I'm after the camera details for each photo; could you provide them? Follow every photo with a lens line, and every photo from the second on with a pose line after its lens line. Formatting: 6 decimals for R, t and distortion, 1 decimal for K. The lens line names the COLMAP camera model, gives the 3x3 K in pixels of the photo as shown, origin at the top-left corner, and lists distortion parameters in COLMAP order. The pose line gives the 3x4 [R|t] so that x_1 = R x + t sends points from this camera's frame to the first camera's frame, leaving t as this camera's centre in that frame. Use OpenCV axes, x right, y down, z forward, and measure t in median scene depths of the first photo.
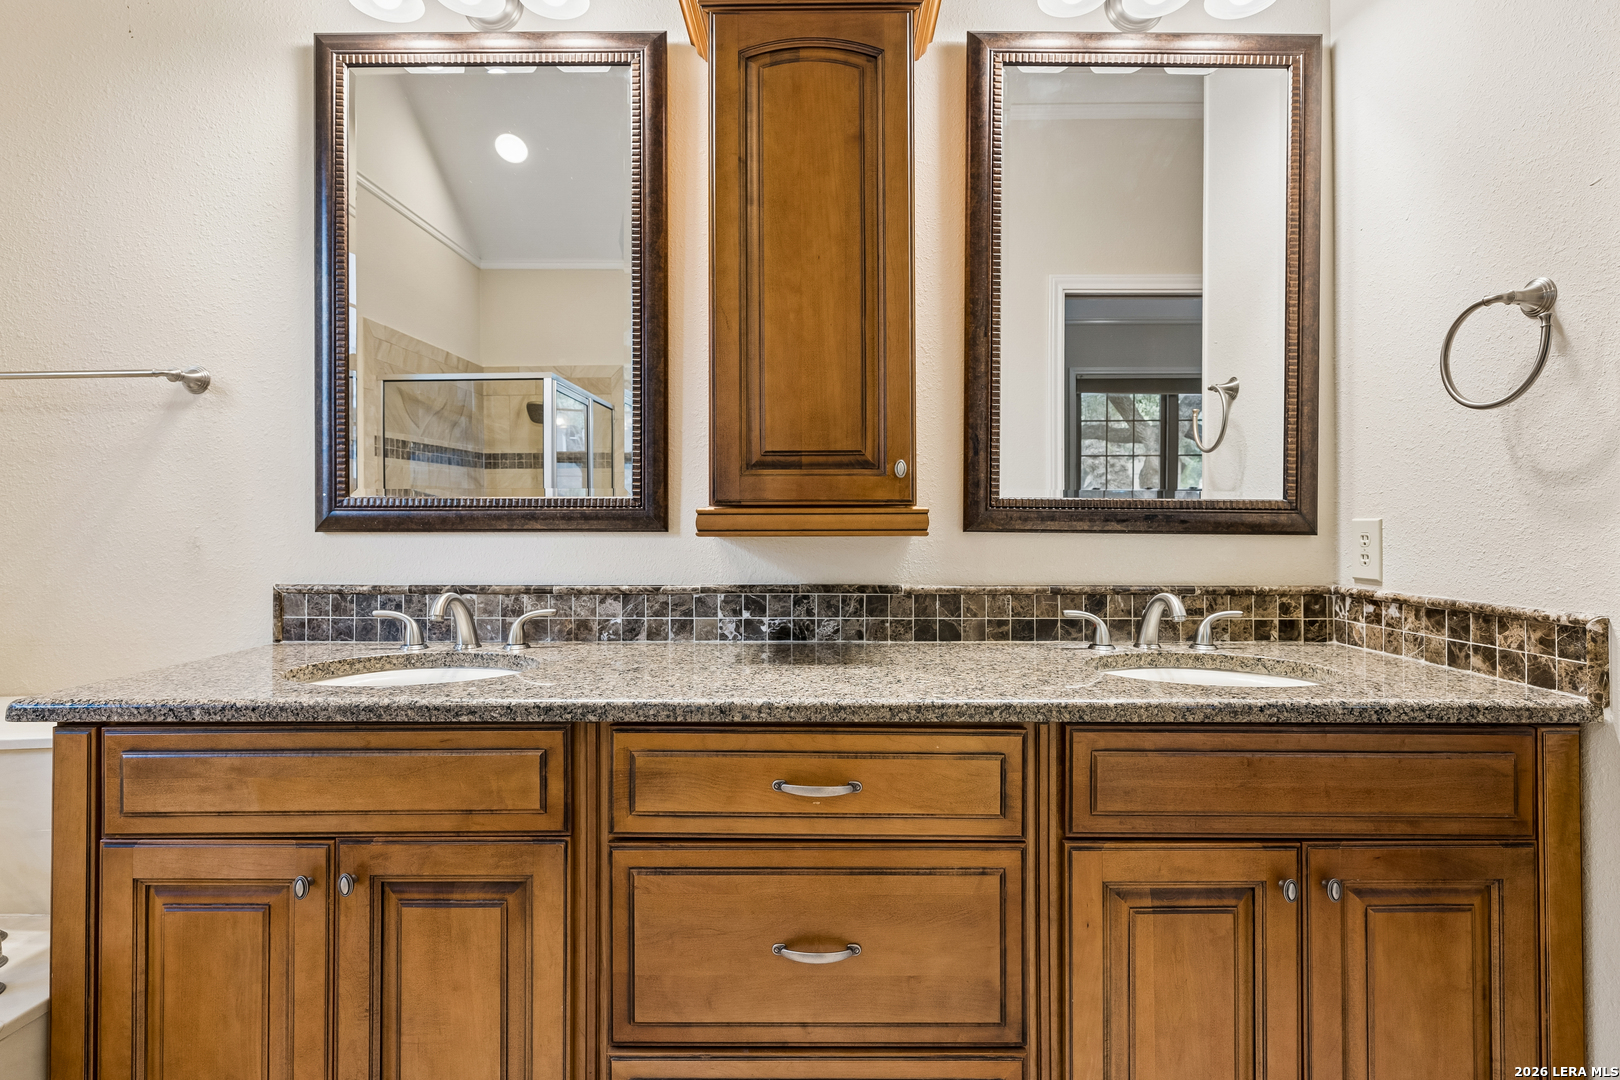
lens RADIAL K [[806.2, 0, 805.4], [0, 806.2, 518.4], [0, 0, 1]] dist [-0.001859, -0.000138]
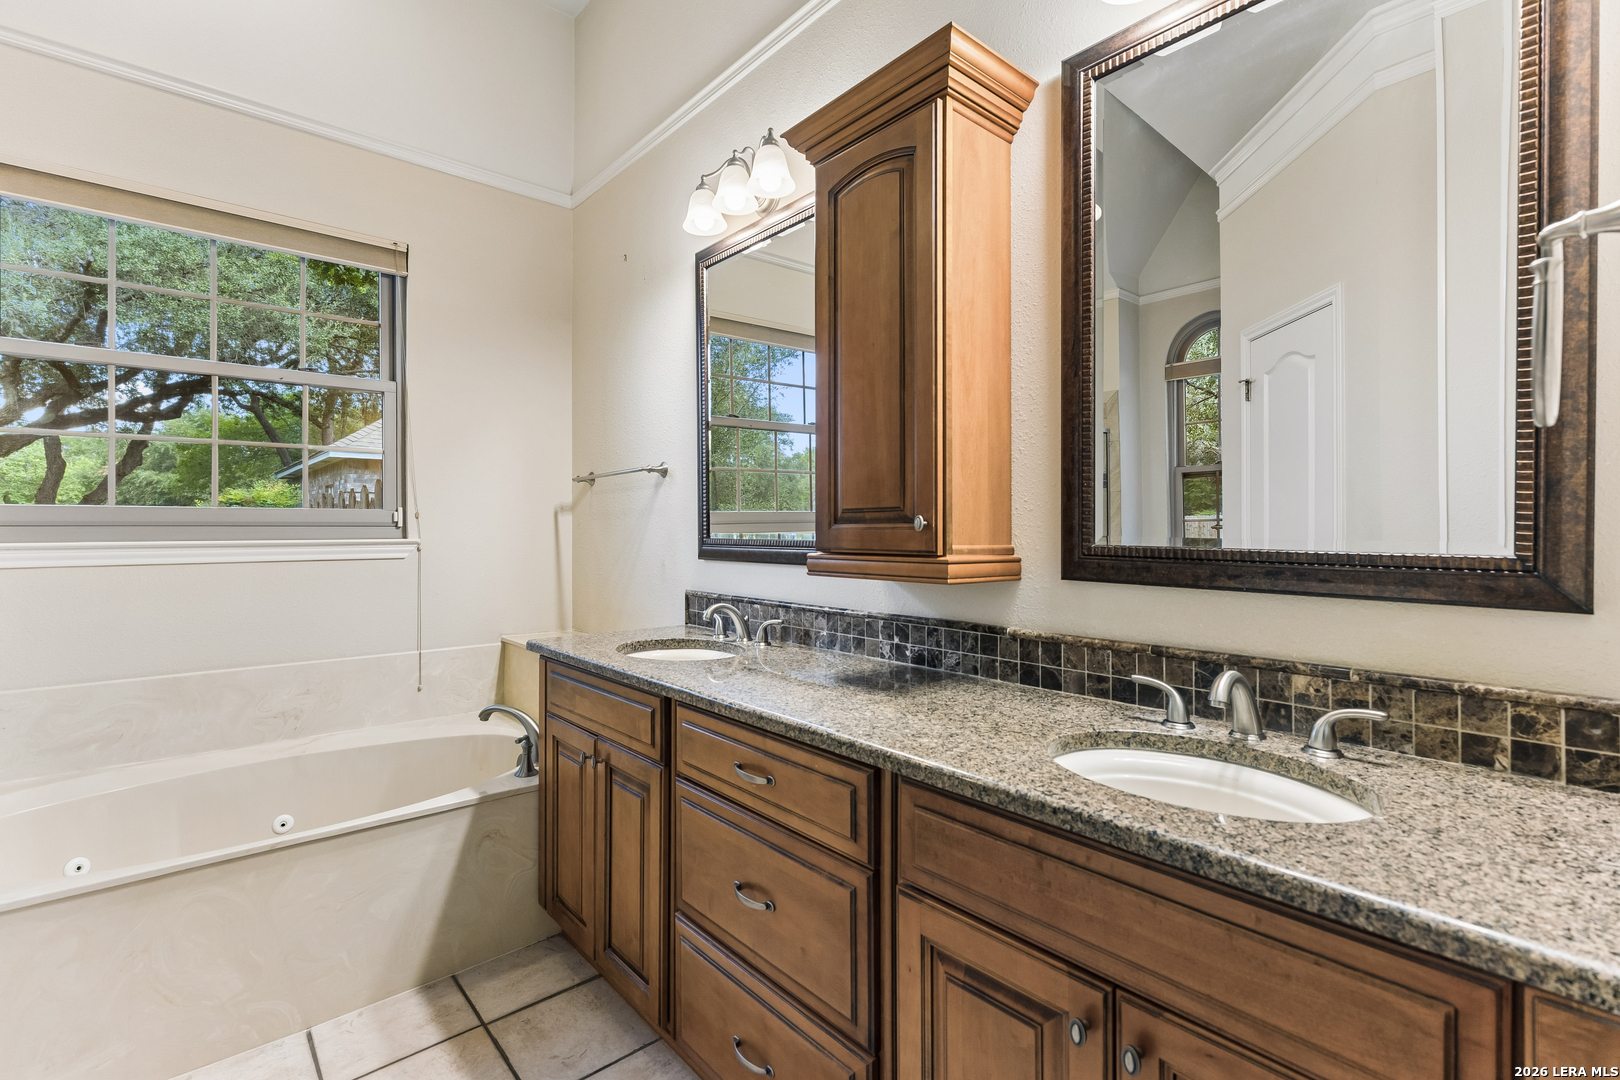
lens RADIAL K [[740.4, 0, 811.6], [0, 740.4, 528.4], [0, 0, 1]] dist [0.002271, -0.000611]
pose [[0.661350, -0.000184, -0.750077, 0.666483], [0.004444, 0.999983, 0.003673, -0.049969], [0.750064, -0.005763, 0.661340, 0.181111]]
